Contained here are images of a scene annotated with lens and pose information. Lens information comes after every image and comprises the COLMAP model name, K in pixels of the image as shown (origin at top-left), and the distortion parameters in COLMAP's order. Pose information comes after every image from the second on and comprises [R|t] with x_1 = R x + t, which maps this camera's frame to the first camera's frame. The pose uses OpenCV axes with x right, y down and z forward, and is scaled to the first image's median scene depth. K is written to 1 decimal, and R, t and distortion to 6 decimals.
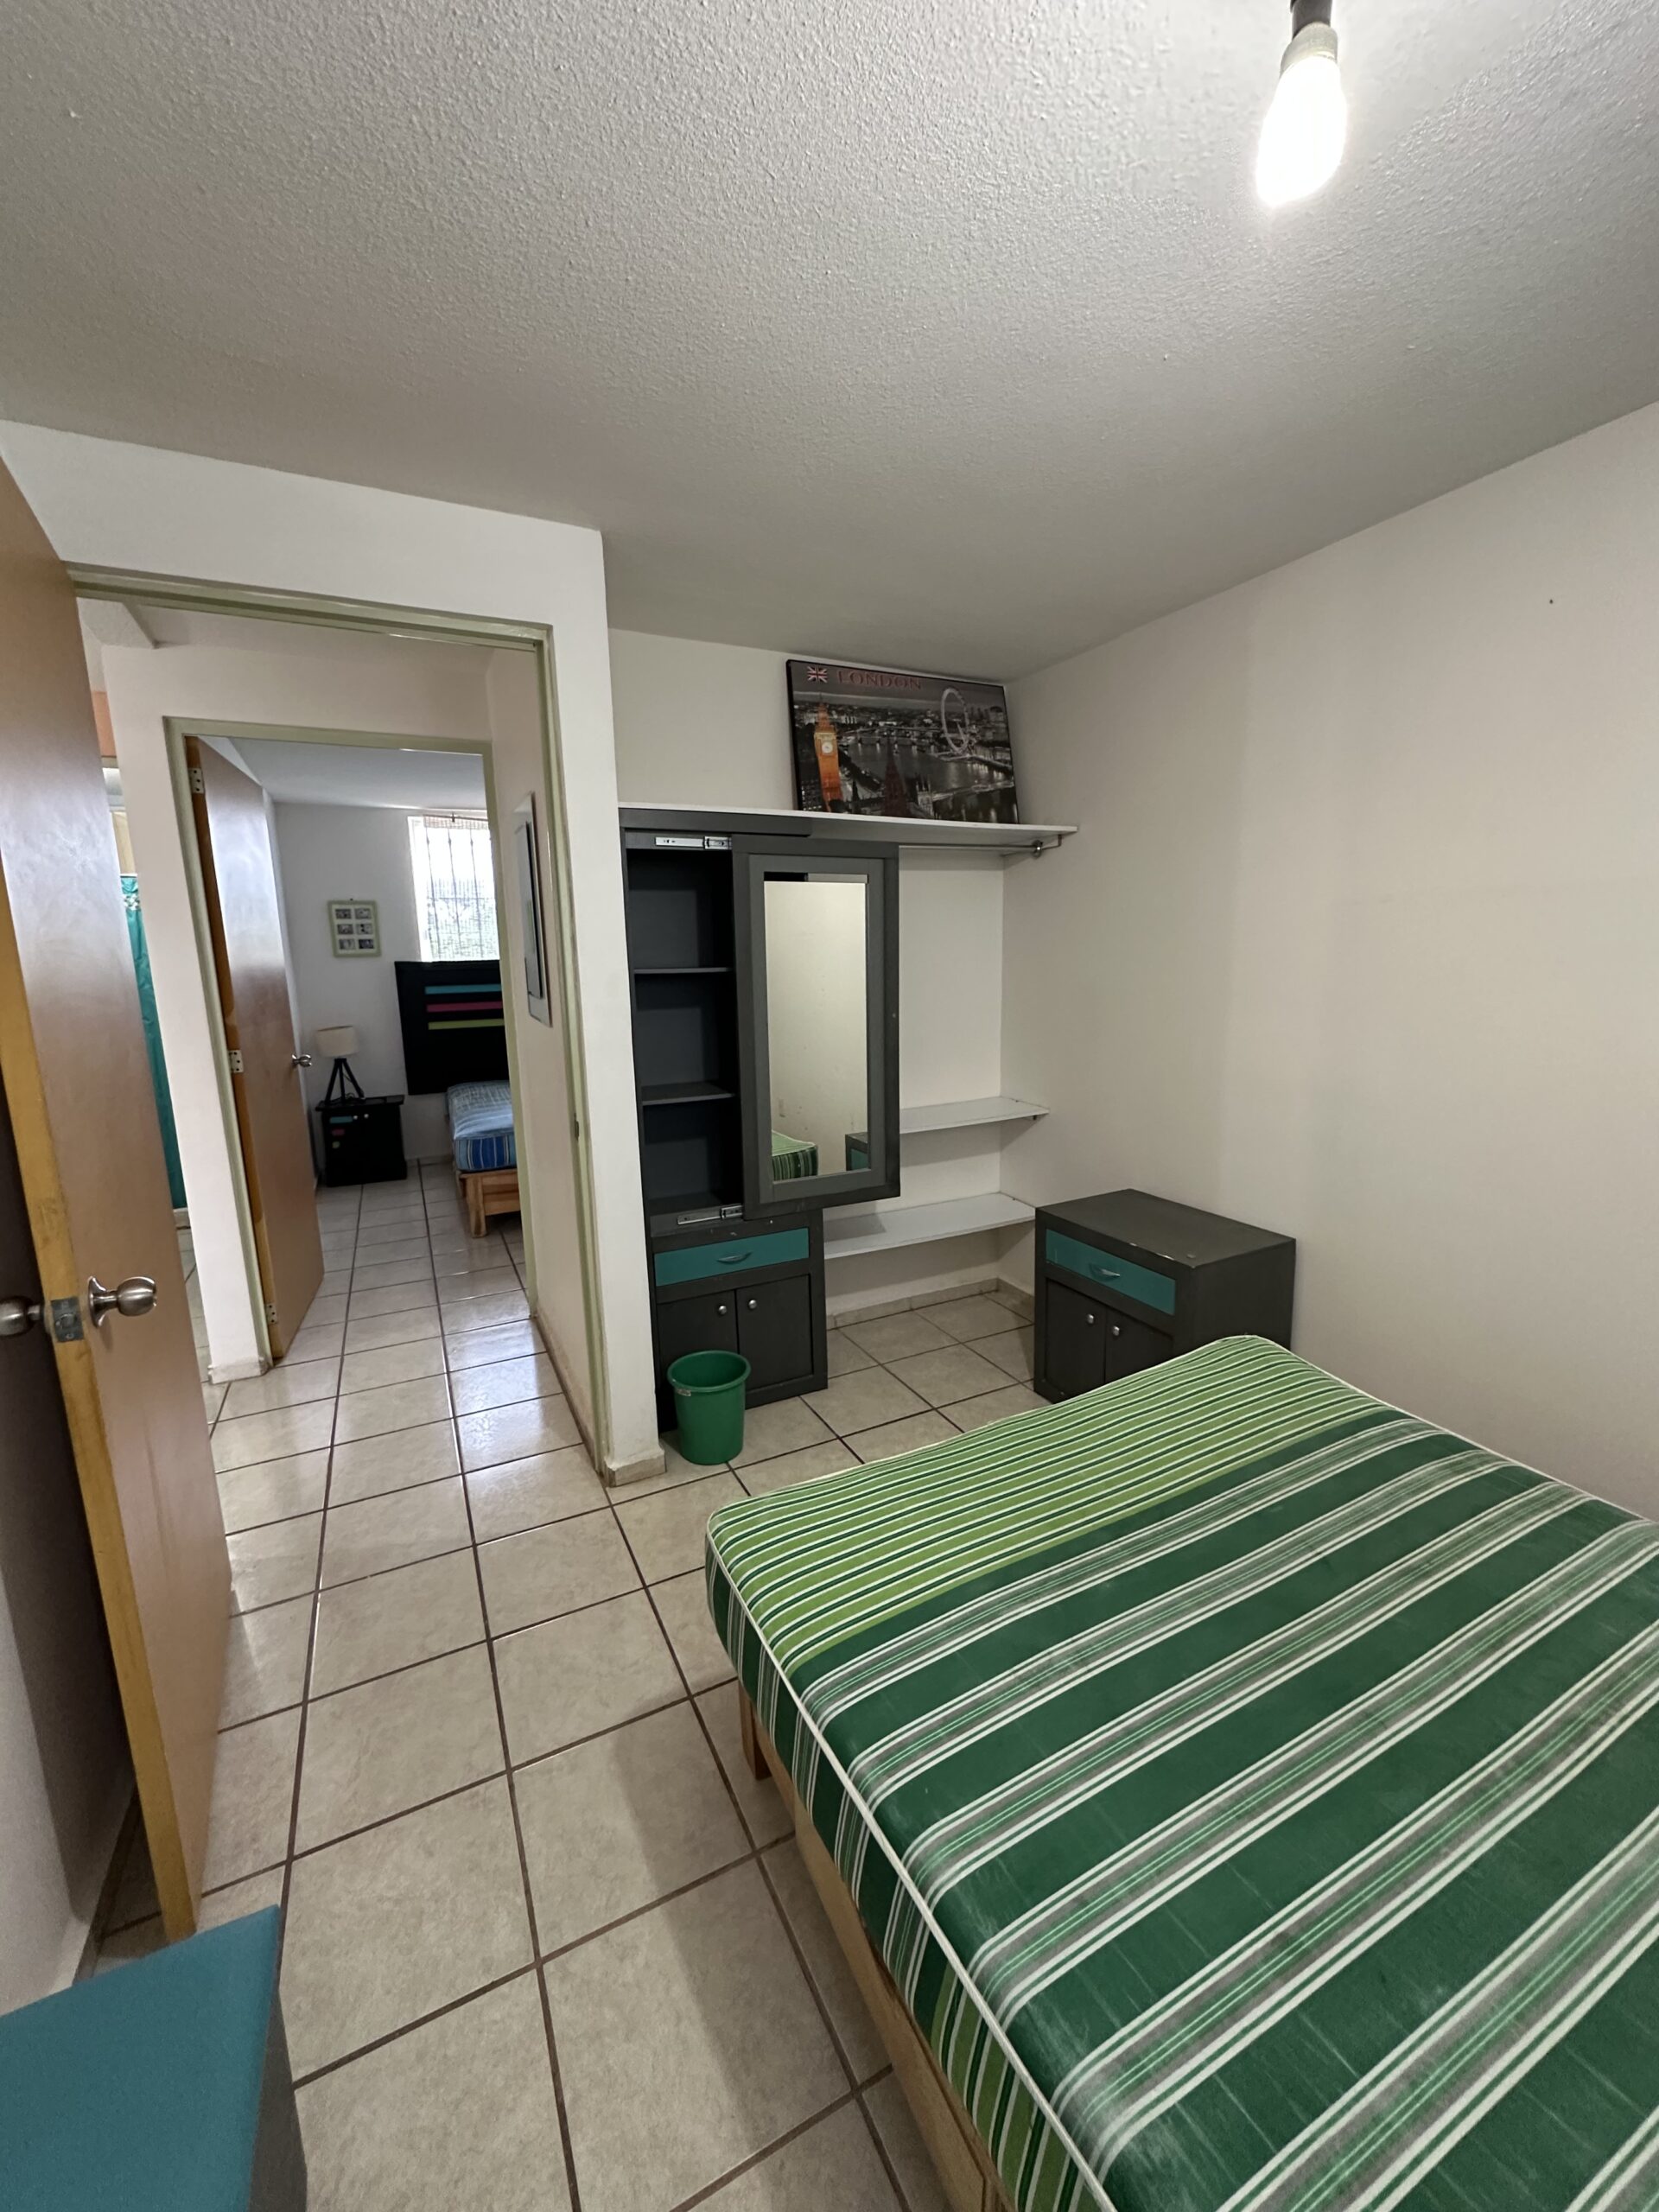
lens RADIAL K [[877.7, 0, 824.0], [0, 877.7, 1102.5], [0, 0, 1]] dist [-0.000695, 0.000054]
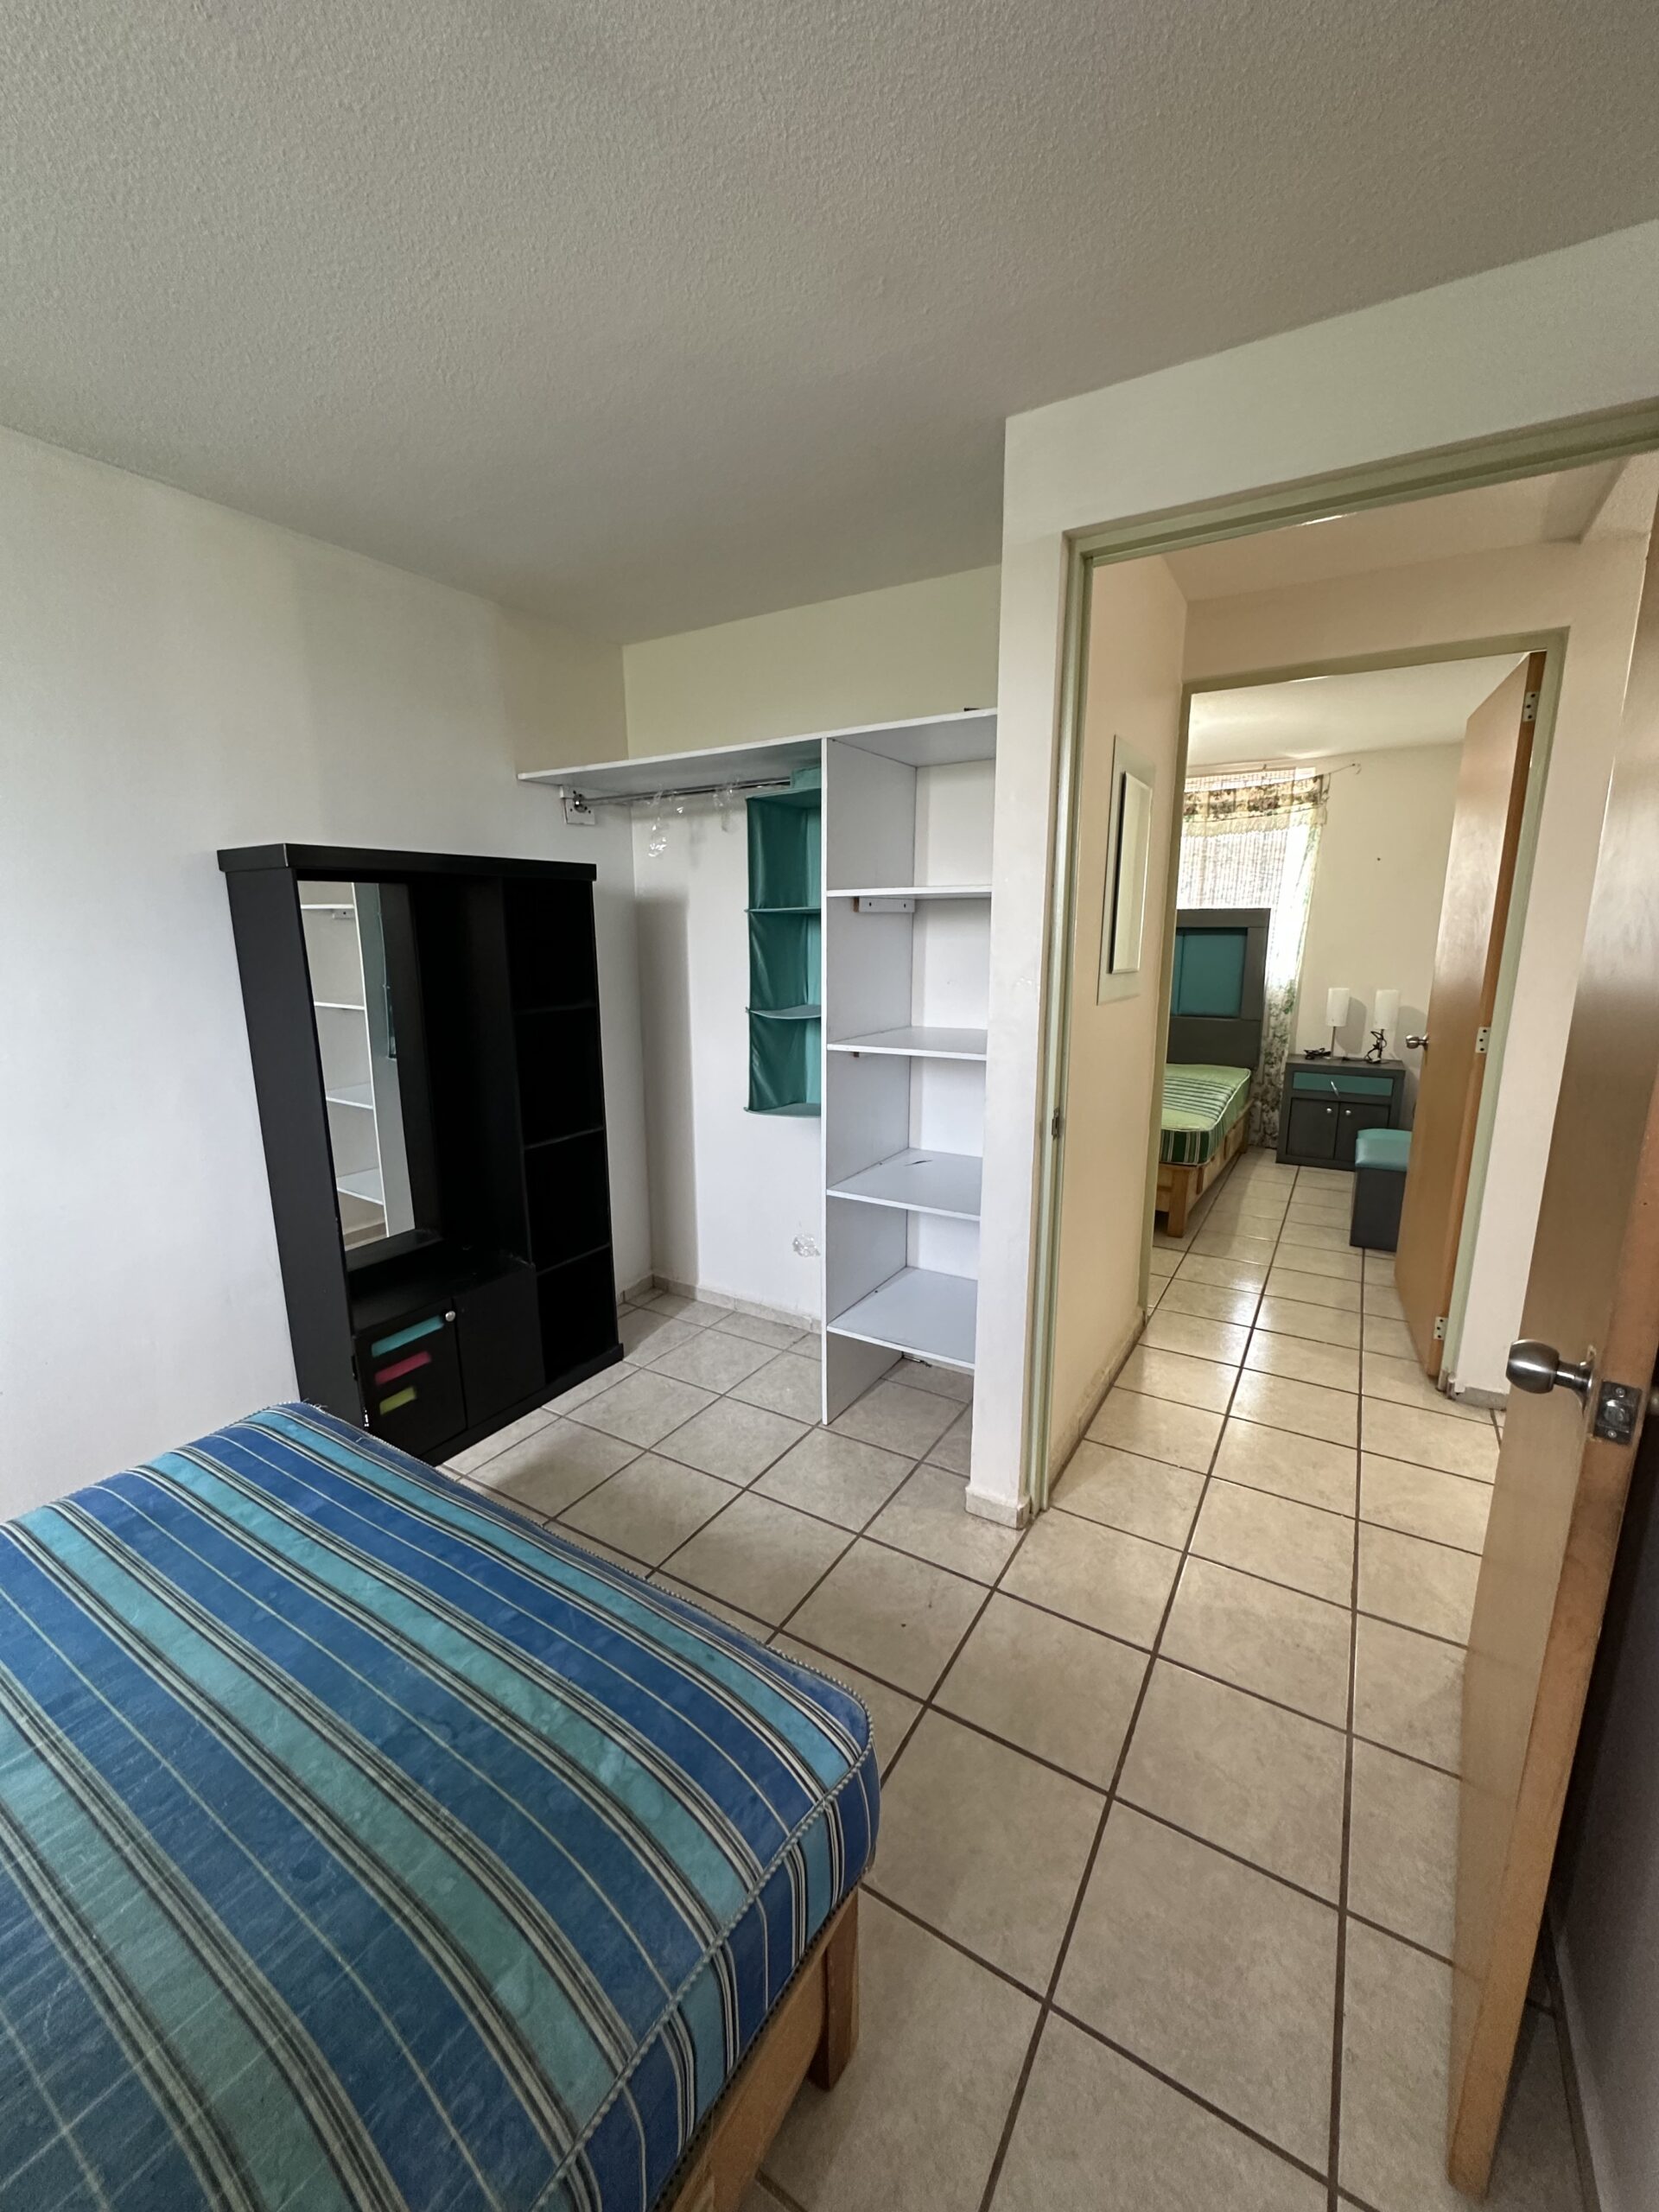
lens RADIAL K [[877.7, 0, 820.5], [0, 877.7, 1104.8], [0, 0, 1]] dist [-0.000695, 0.000054]
pose [[-0.528579, -0.141870, 0.836945, -0.724585], [0.168748, 0.948698, 0.267386, -0.222165], [-0.831943, 0.282567, -0.477522, 1.333521]]
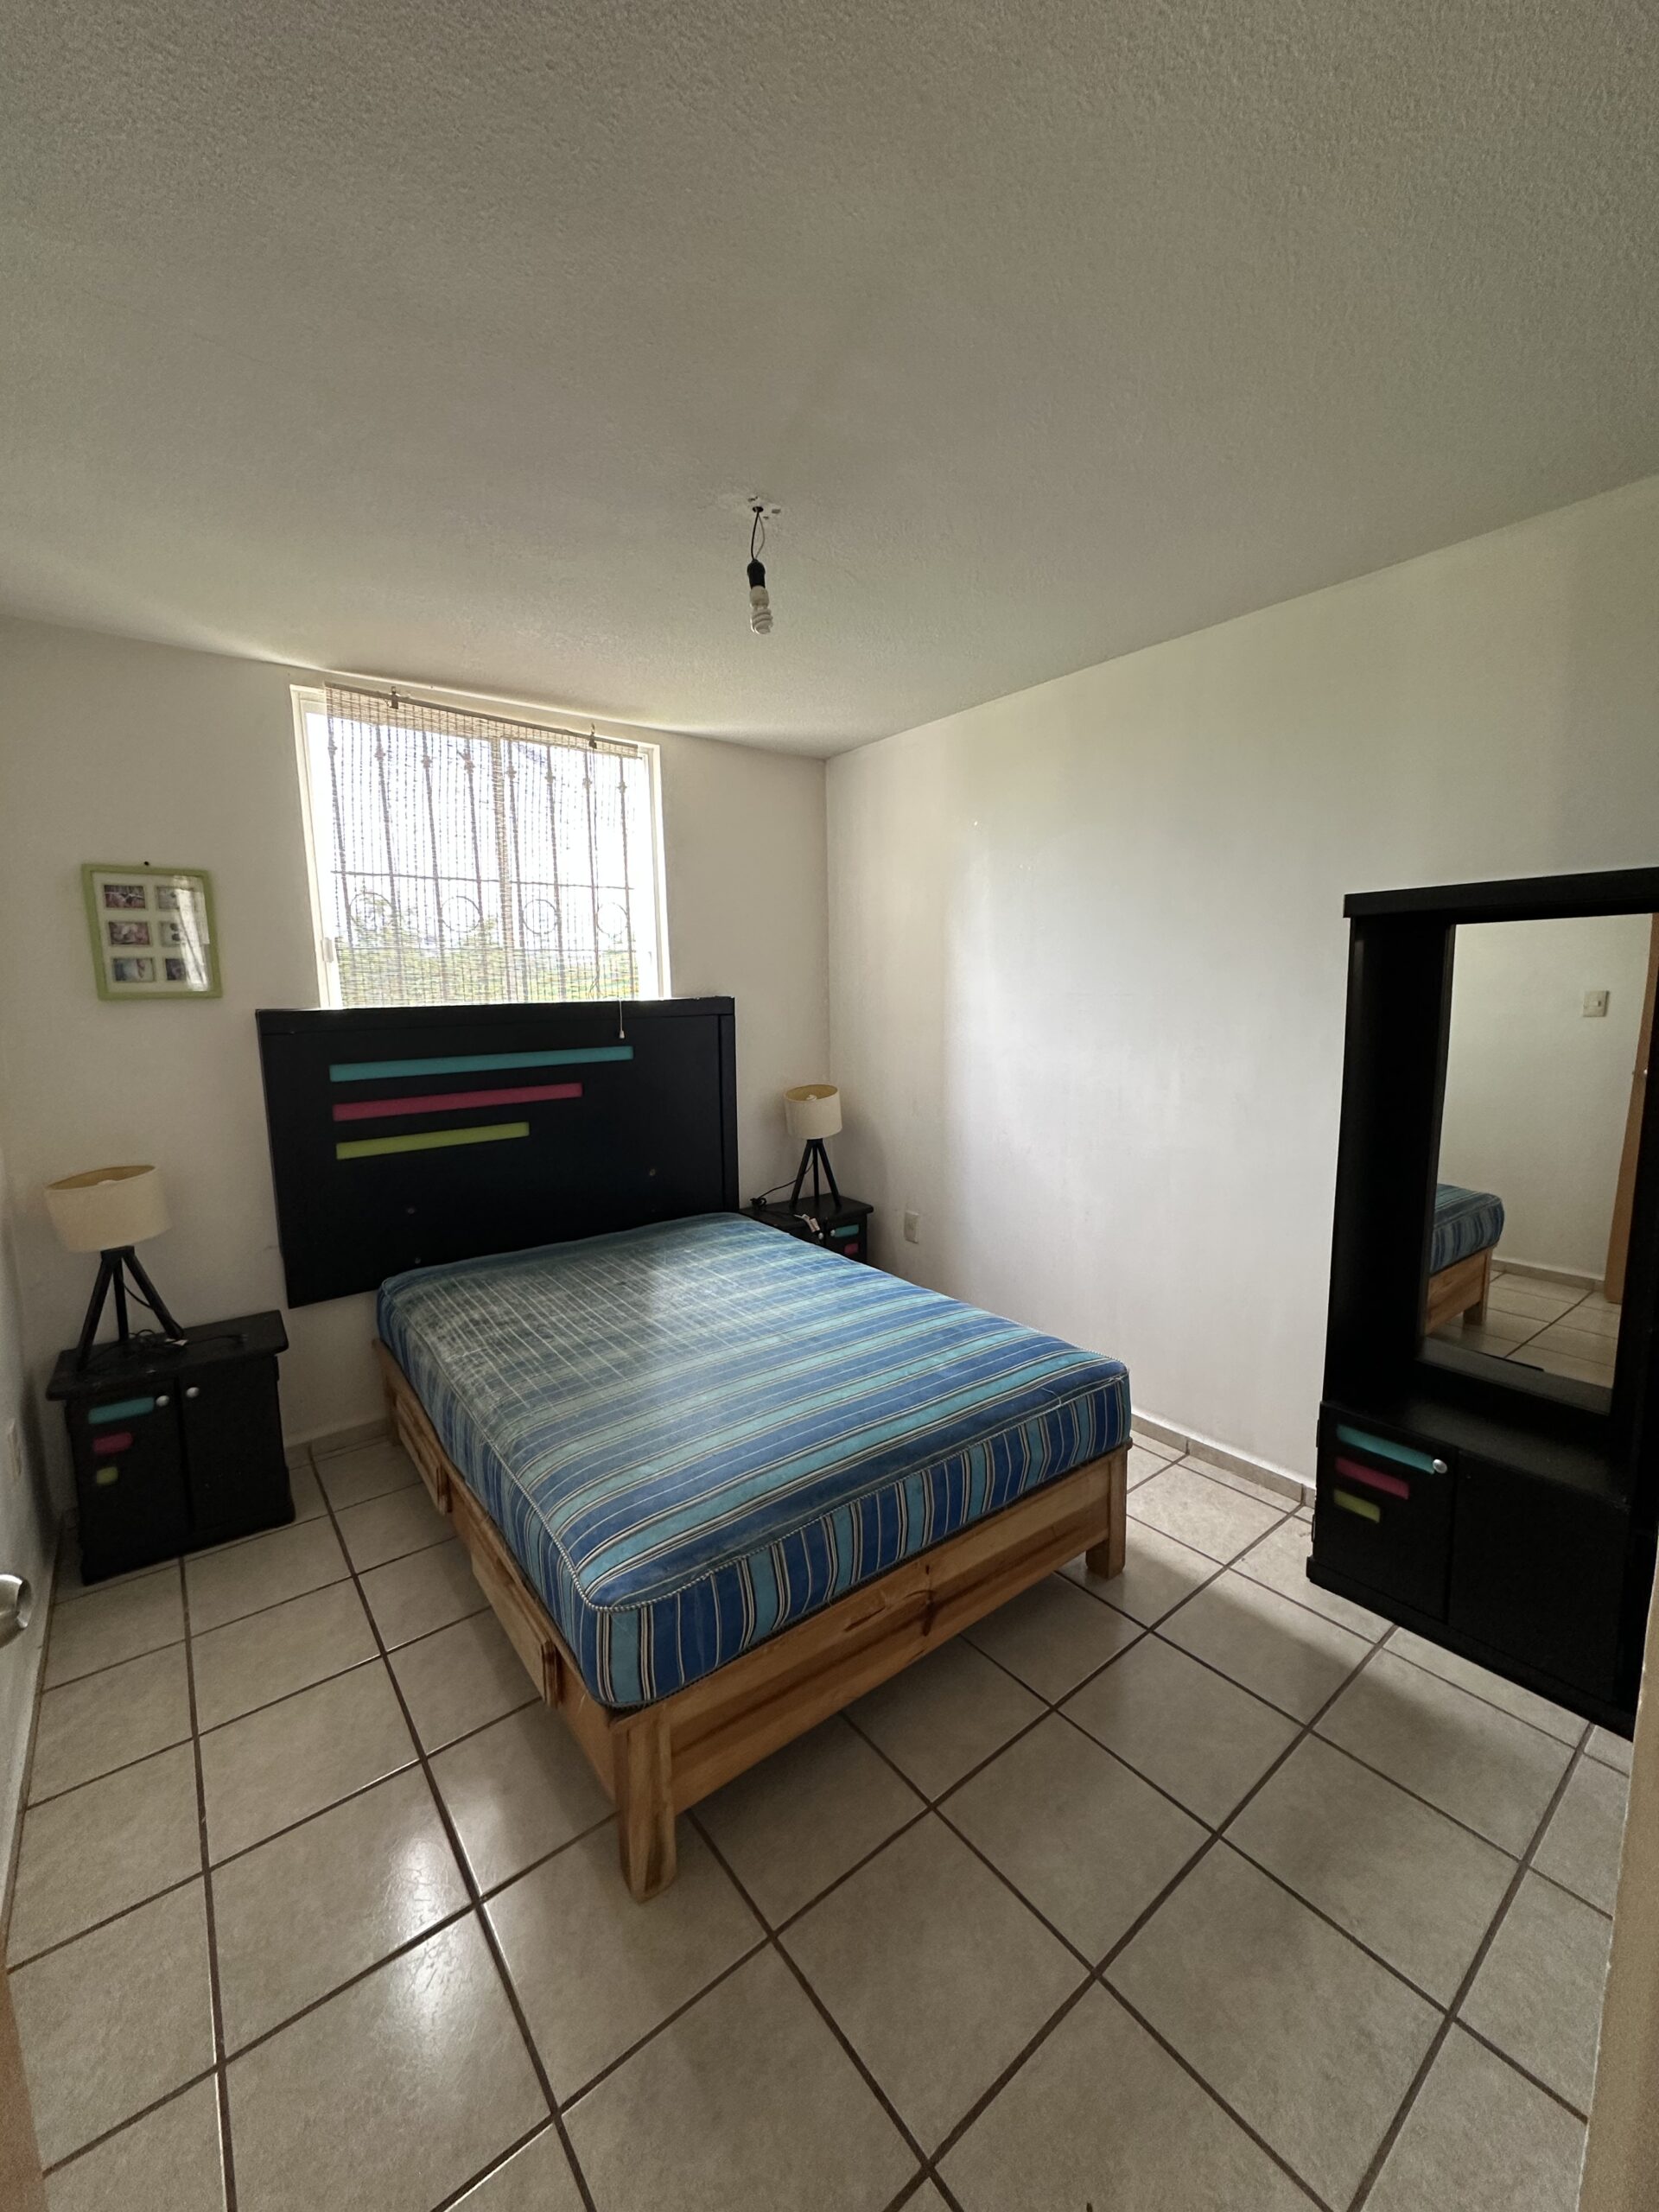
lens RADIAL K [[877.7, 0, 829.3], [0, 877.7, 1112.2], [0, 0, 1]] dist [-0.000695, 0.000054]
pose [[0.978870, -0.021748, 0.203322, -0.513787], [0.029937, 0.998856, -0.037286, -0.145918], [-0.202279, 0.042585, 0.978402, 0.885033]]
